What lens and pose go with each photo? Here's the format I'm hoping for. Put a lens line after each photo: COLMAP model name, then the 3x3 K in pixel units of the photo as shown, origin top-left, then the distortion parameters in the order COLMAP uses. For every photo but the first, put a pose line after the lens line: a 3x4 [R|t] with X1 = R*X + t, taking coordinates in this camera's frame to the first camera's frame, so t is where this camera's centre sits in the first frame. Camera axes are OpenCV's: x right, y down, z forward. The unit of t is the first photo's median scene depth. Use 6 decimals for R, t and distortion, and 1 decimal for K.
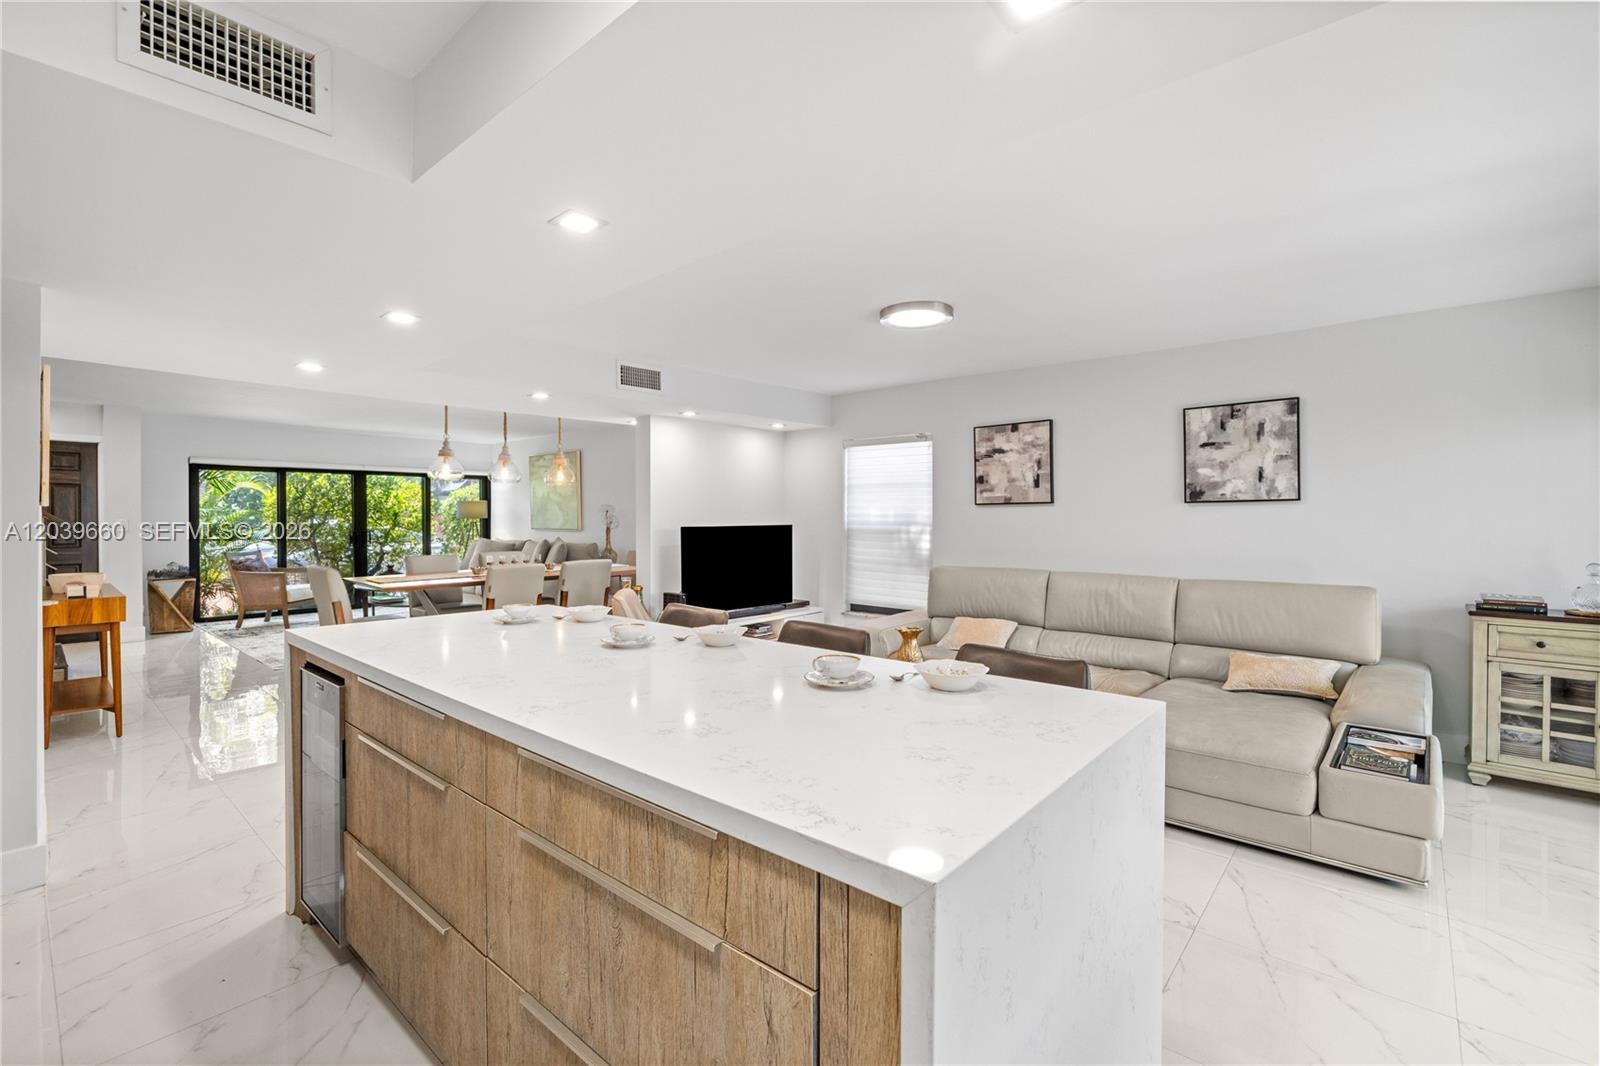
lens RADIAL K [[694.5, 0, 788.5], [0, 694.5, 522.6], [0, 0, 1]] dist [-0.016056, -0.000144]
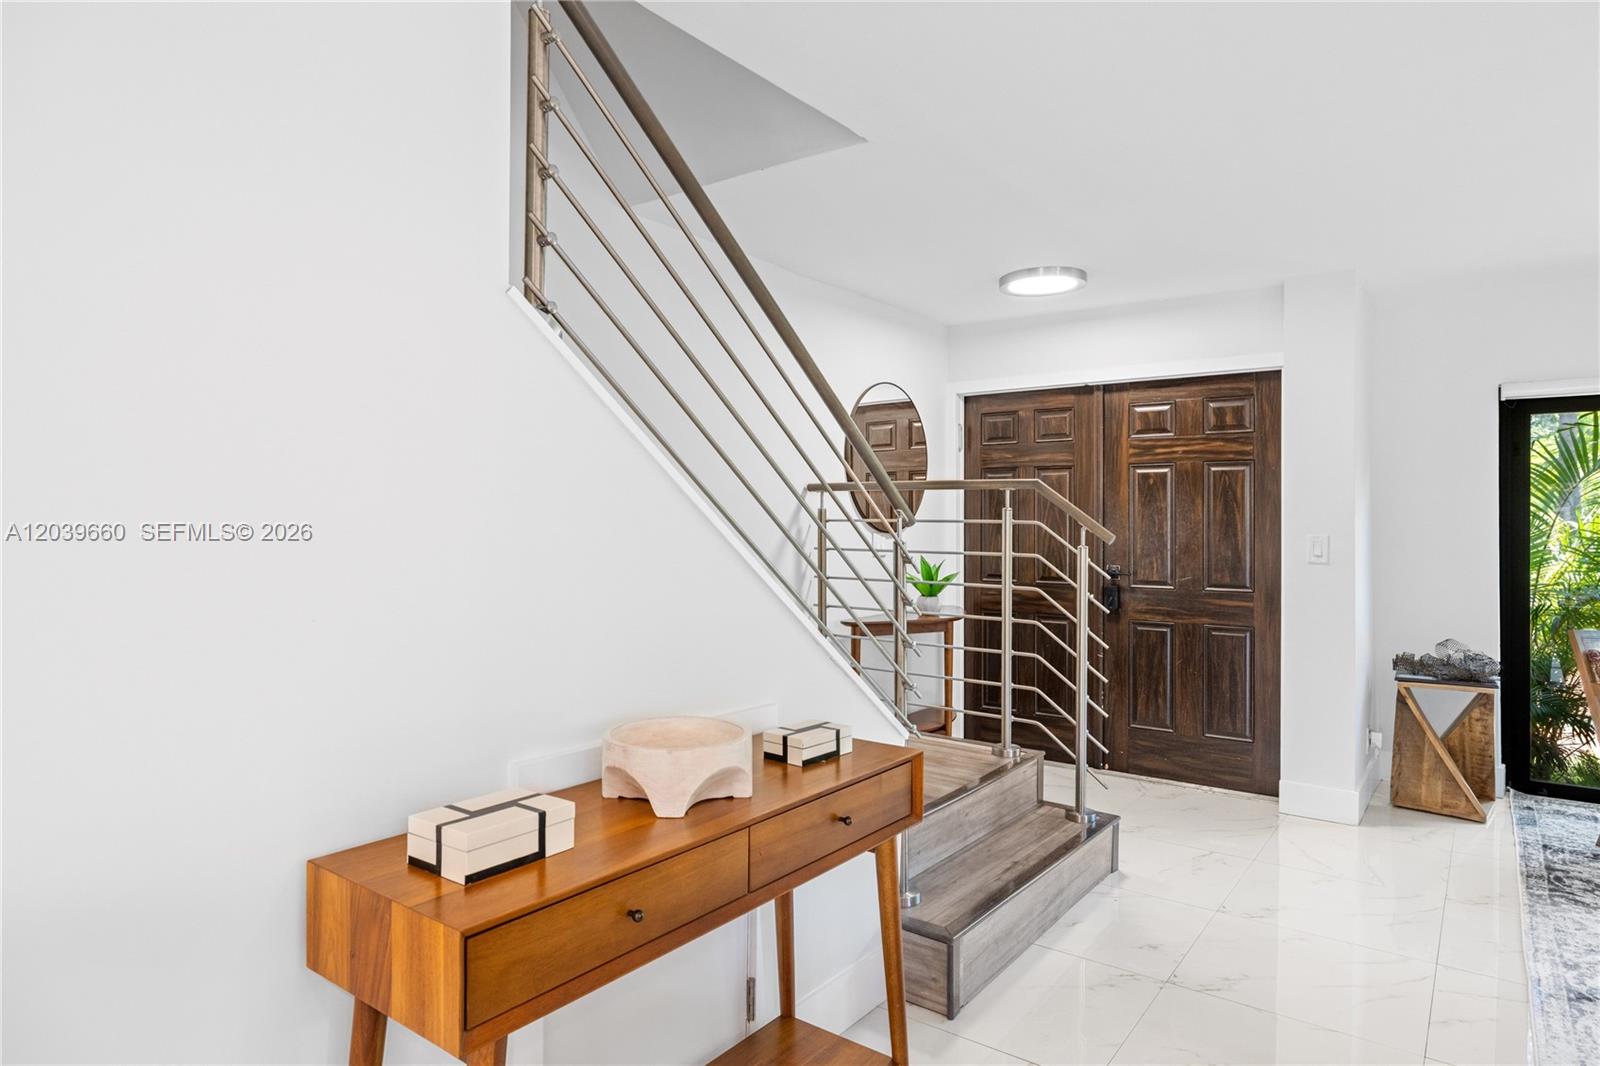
lens RADIAL K [[939.3, 0, 791.3], [0, 939.3, 528.7], [0, 0, 1]] dist [0.002071, 0.000594]
pose [[0.088781, 0.008592, -0.996014, -0.377742], [-0.013151, 0.999886, 0.007454, -0.009168], [0.995964, 0.012437, 0.088884, 0.566525]]
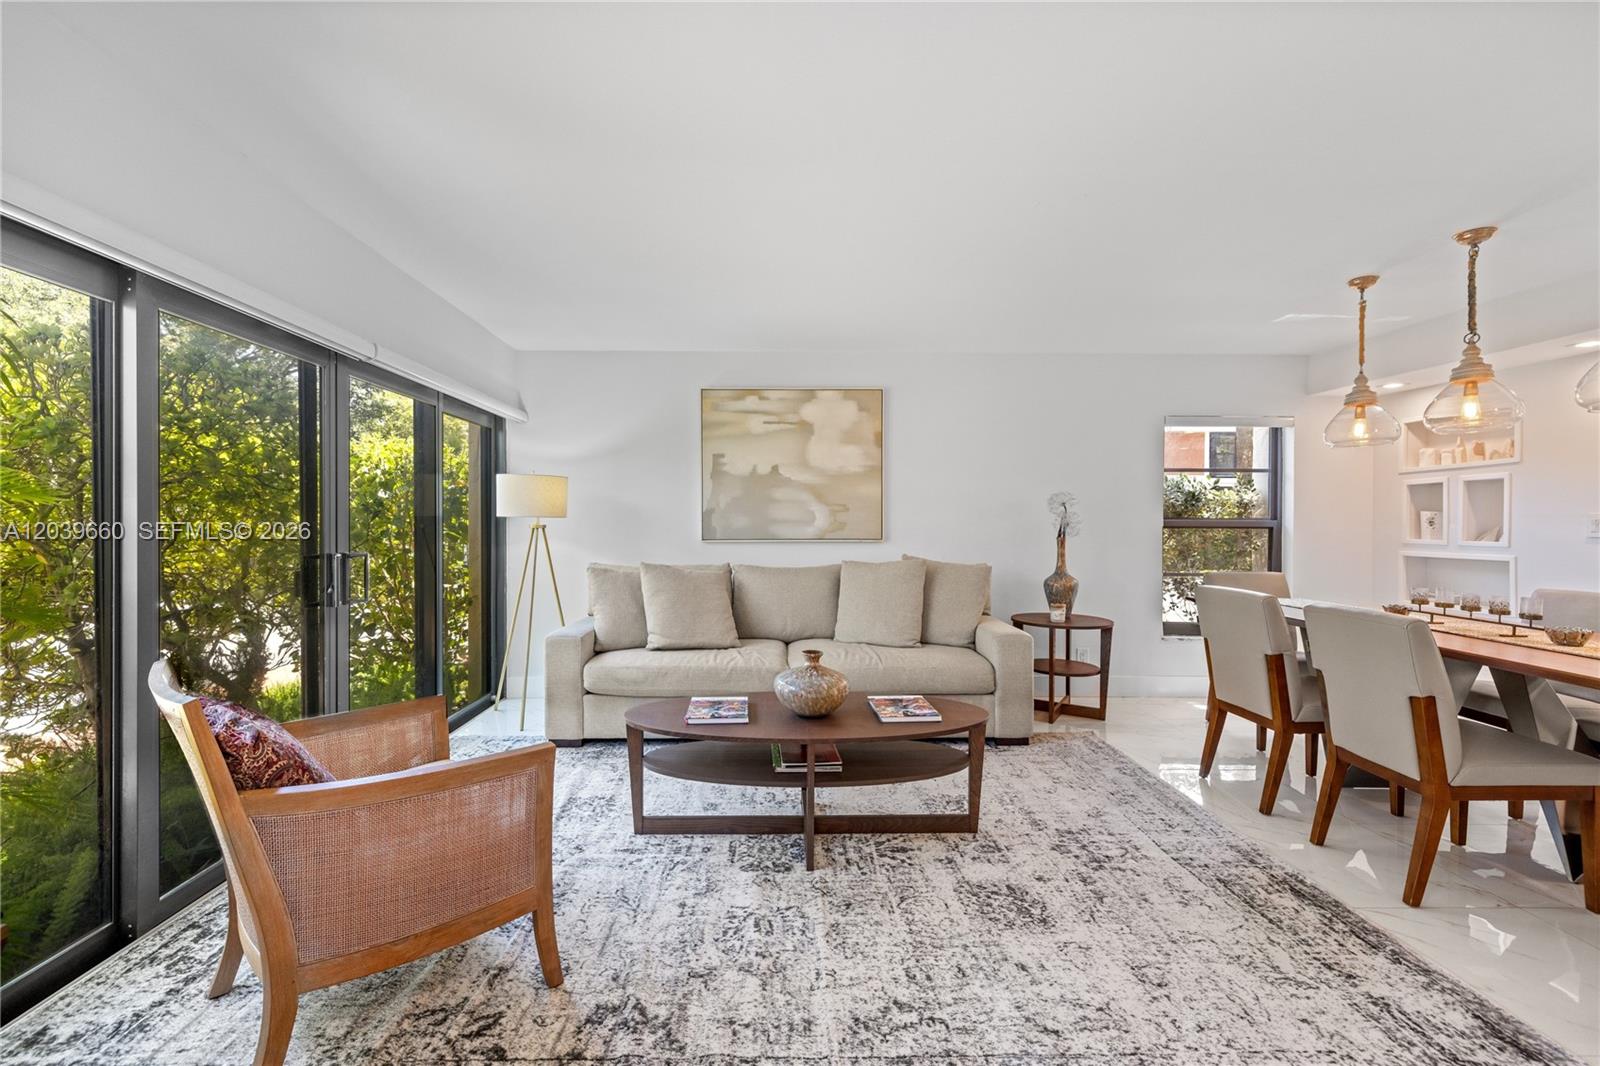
lens RADIAL K [[689.9, 0, 788.6], [0, 689.9, 527.9], [0, 0, 1]] dist [0.002284, 0.001091]
pose [[0.739416, -0.003348, 0.673240, -0.858653], [0.005438, 0.999985, -0.001000, 0.002041], [-0.673227, 0.004401, 0.739423, 0.806800]]
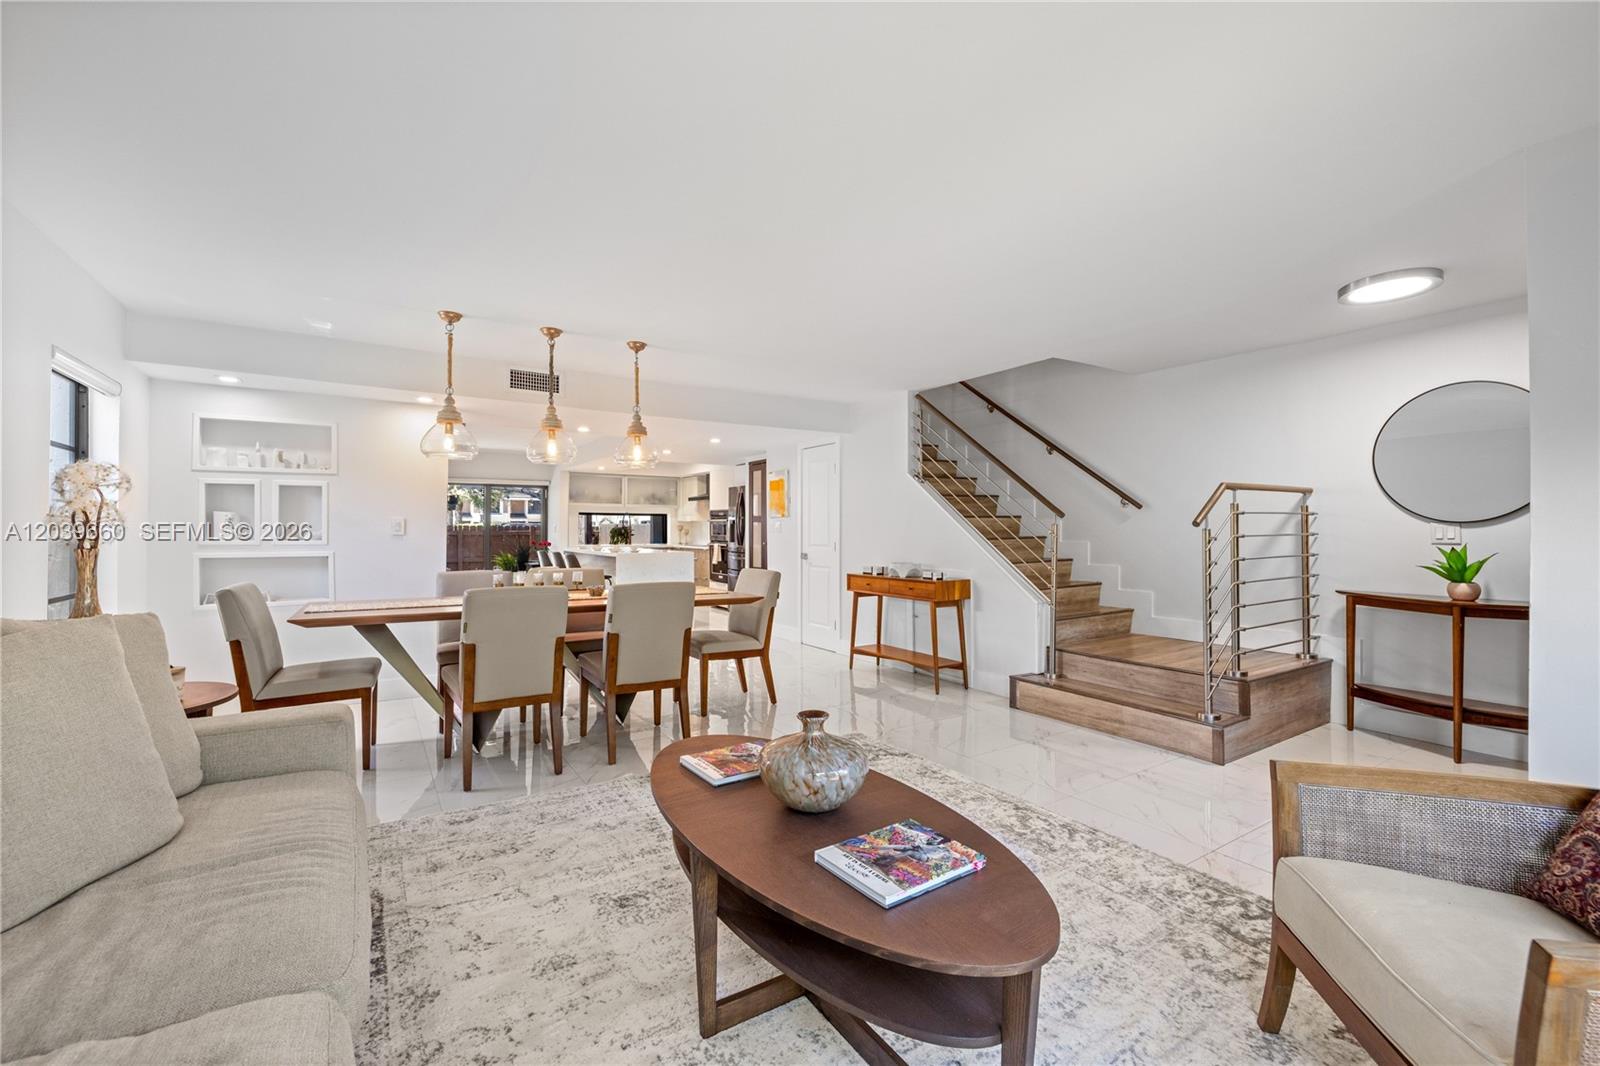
lens RADIAL K [[666.6, 0, 787.1], [0, 666.6, 526.4], [0, 0, 1]] dist [-0.002515, 0.000533]
pose [[-0.959287, -0.003923, 0.282404, -0.669869], [-0.002245, 0.999978, 0.006262, -0.001975], [-0.282422, 0.005373, -0.959275, 1.285415]]
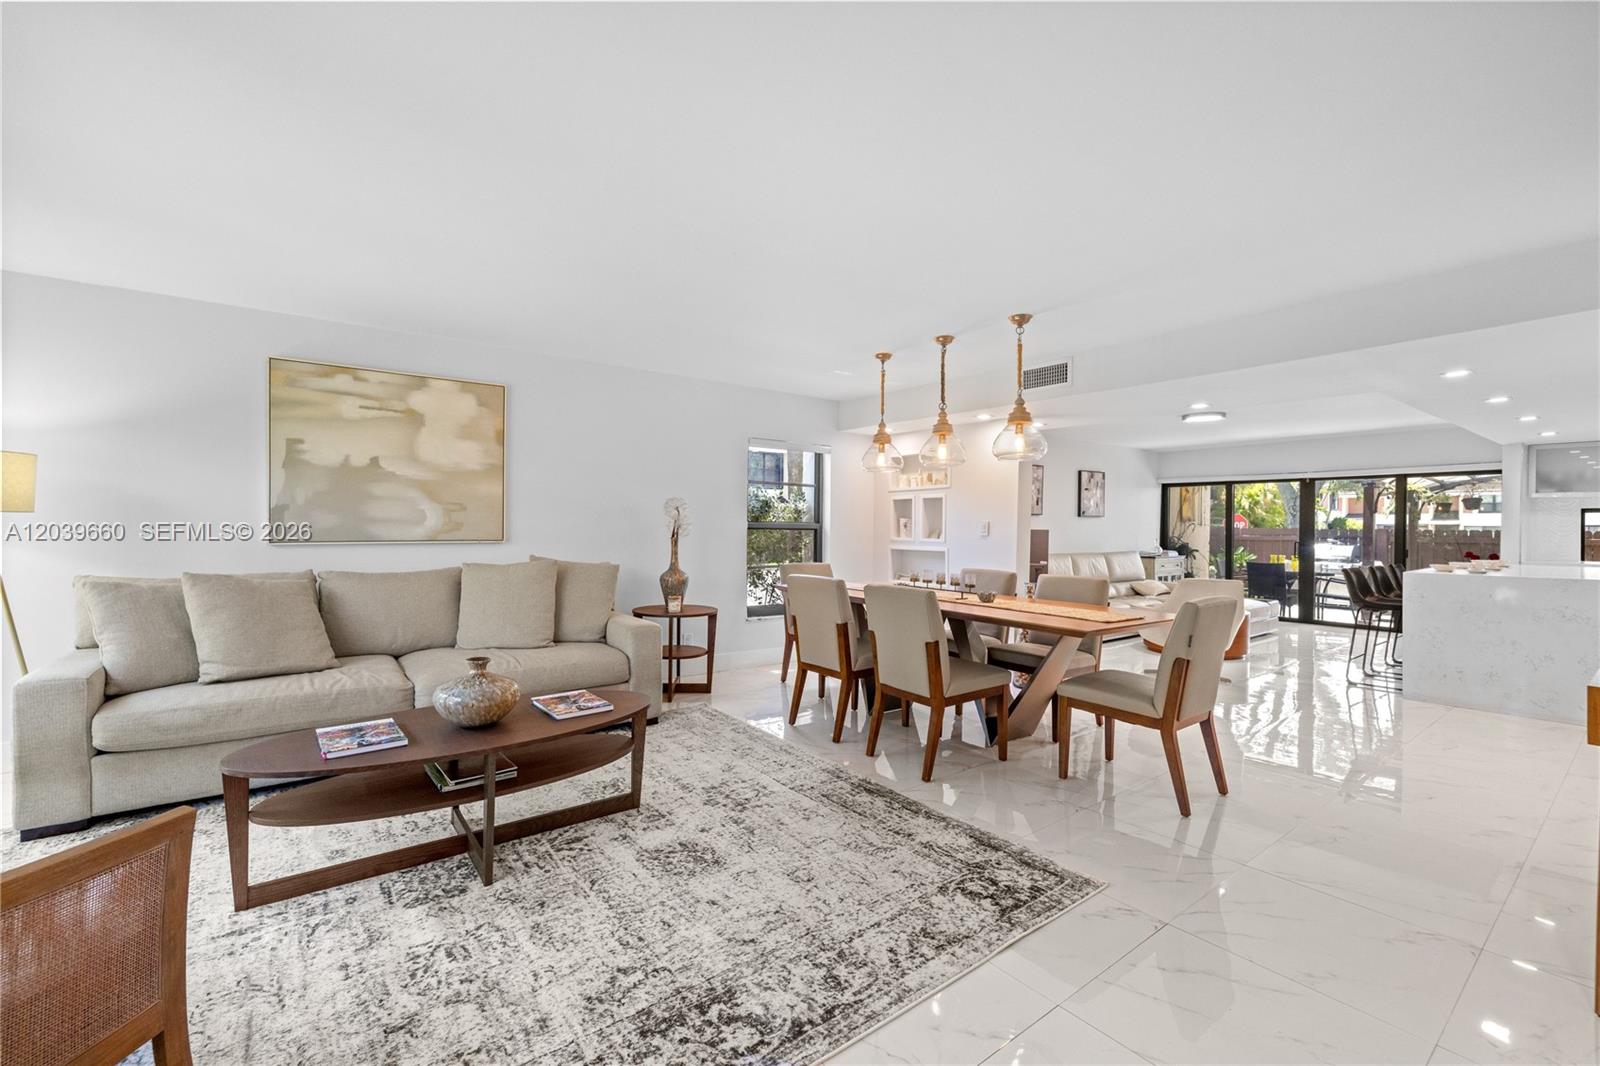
lens RADIAL K [[666.6, 0, 790.9], [0, 666.6, 528.5], [0, 0, 1]] dist [-0.002515, 0.000533]
pose [[0.204048, -0.001649, 0.978959, -0.898900], [0.001708, 0.999998, 0.001329, 0.001495], [-0.978959, 0.001401, 0.204051, 0.844395]]
